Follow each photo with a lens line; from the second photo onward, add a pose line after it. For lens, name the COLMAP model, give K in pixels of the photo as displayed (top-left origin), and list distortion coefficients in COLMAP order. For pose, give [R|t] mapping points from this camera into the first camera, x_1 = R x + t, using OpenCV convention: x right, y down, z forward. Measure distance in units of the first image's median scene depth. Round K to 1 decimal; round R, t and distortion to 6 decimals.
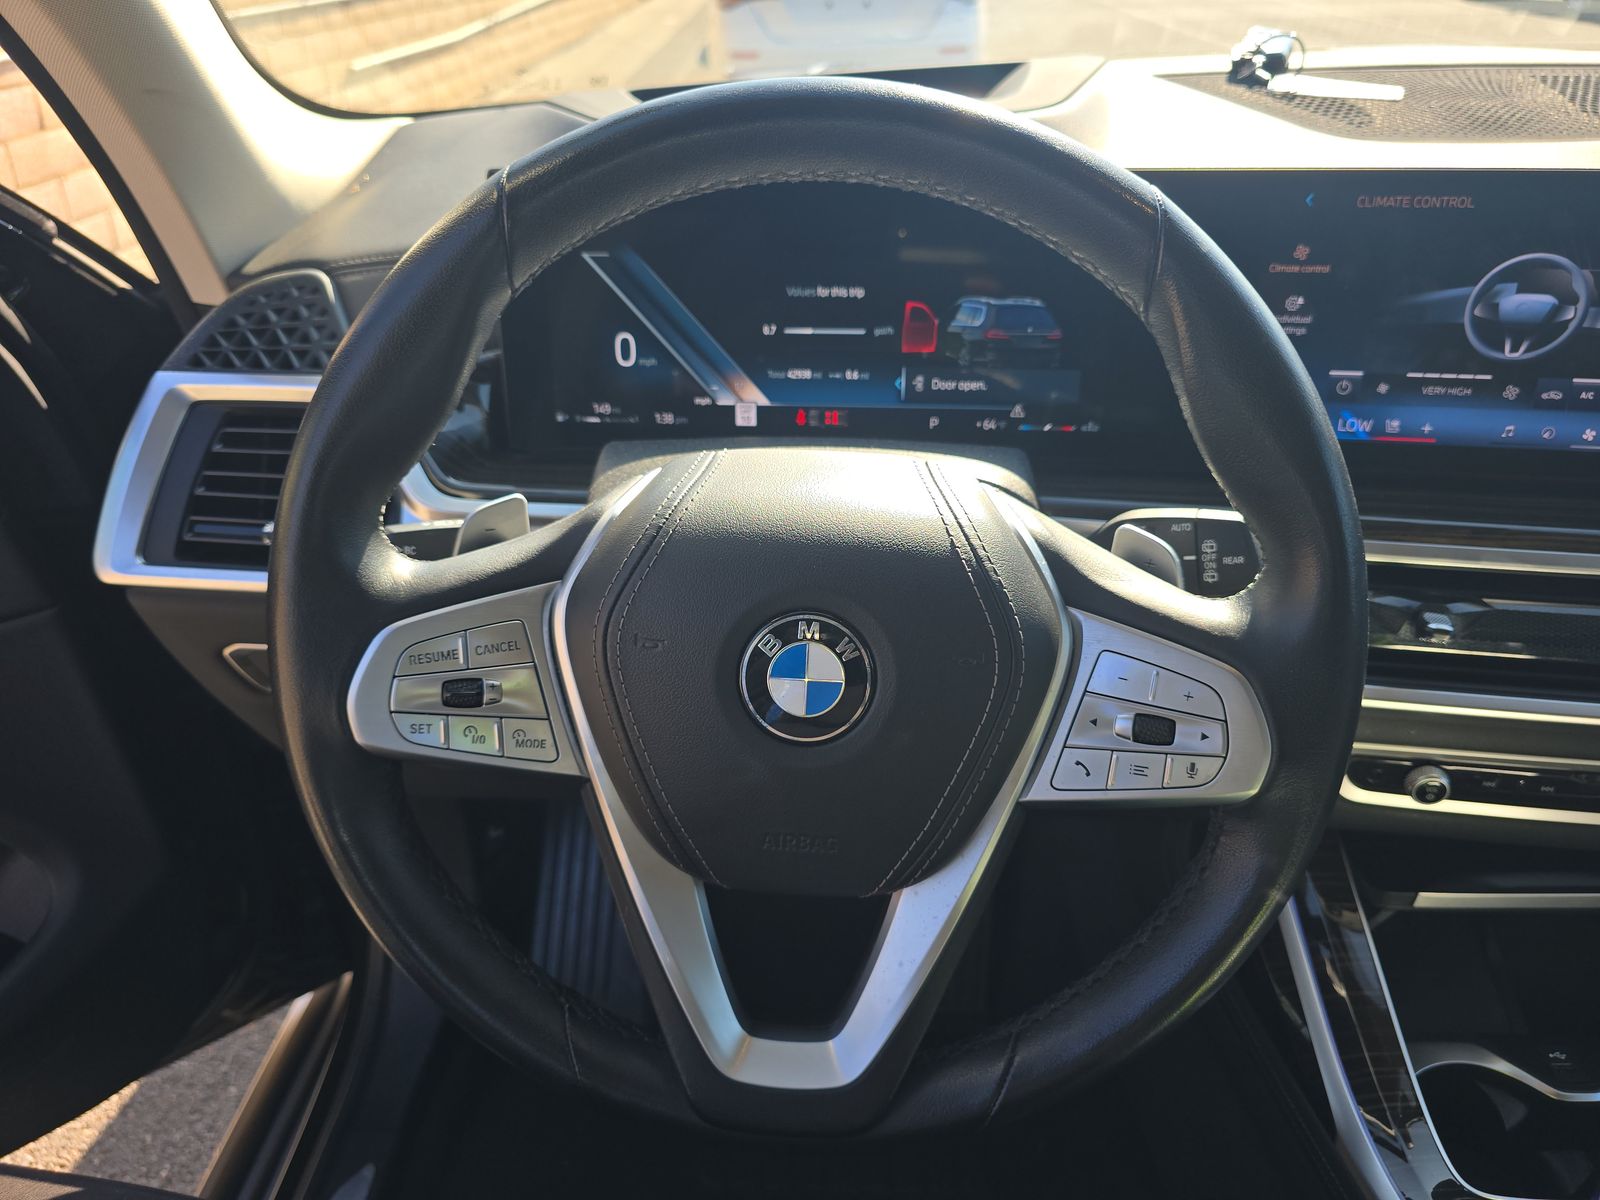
lens RADIAL K [[1074.0, 0, 797.6], [0, 1074.0, 600.1], [0, 0, 1]] dist [0.007722, -0.019099]
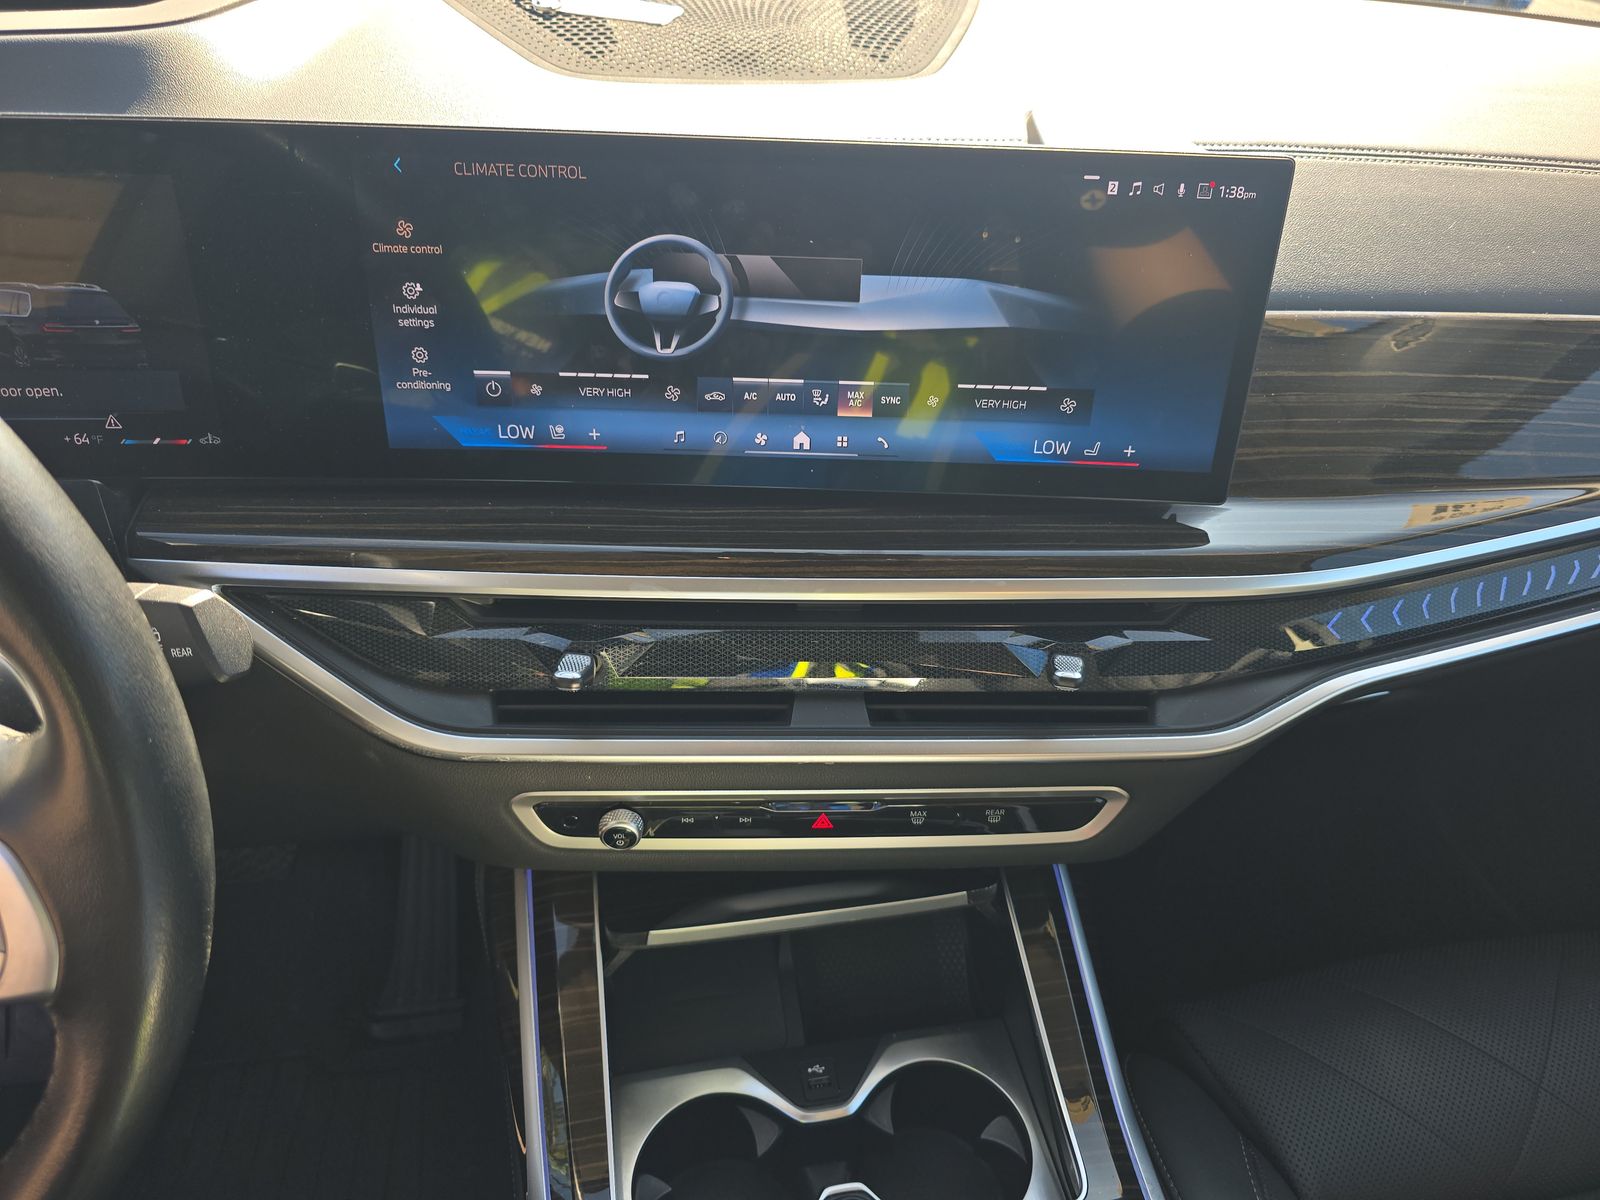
lens RADIAL K [[1074.0, 0, 797.0], [0, 1074.0, 600.9], [0, 0, 1]] dist [0.007722, -0.019099]
pose [[0.976313, -0.067034, 0.205715, 0.577309], [0.045044, 0.992935, 0.109781, -0.117582], [-0.211621, -0.097915, 0.972435, 0.105356]]
